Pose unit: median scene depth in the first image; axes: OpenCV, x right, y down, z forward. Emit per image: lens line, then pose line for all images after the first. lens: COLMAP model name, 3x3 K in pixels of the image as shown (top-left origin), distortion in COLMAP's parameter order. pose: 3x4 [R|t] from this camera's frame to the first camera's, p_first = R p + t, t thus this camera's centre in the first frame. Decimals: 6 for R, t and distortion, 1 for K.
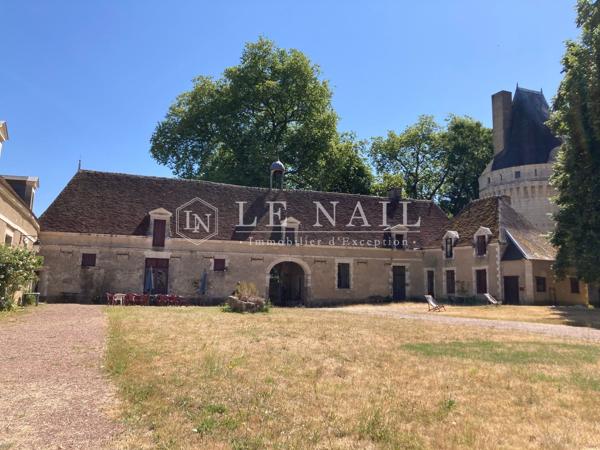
lens RADIAL K [[495.6, 0, 300.8], [0, 495.6, 223.6], [0, 0, 1]] dist [0.018050, 0.003782]
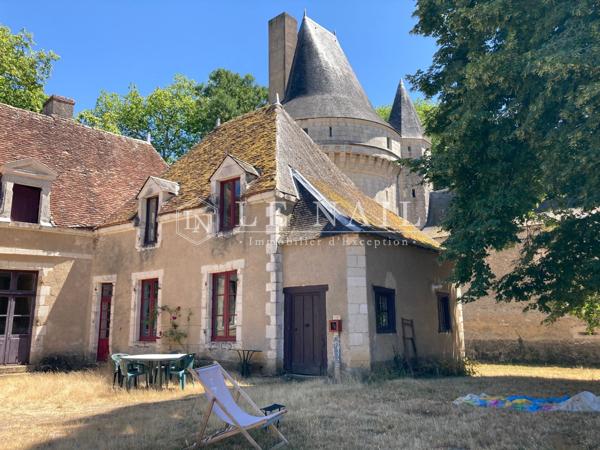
lens RADIAL K [[495.6, 0, 300.4], [0, 495.6, 225.7], [0, 0, 1]] dist [0.018050, 0.003782]
pose [[0.904150, 0.059477, 0.423056, 0.256243], [-0.032575, 0.996977, -0.070546, 0.081123], [-0.425972, 0.050003, 0.903353, 0.646732]]
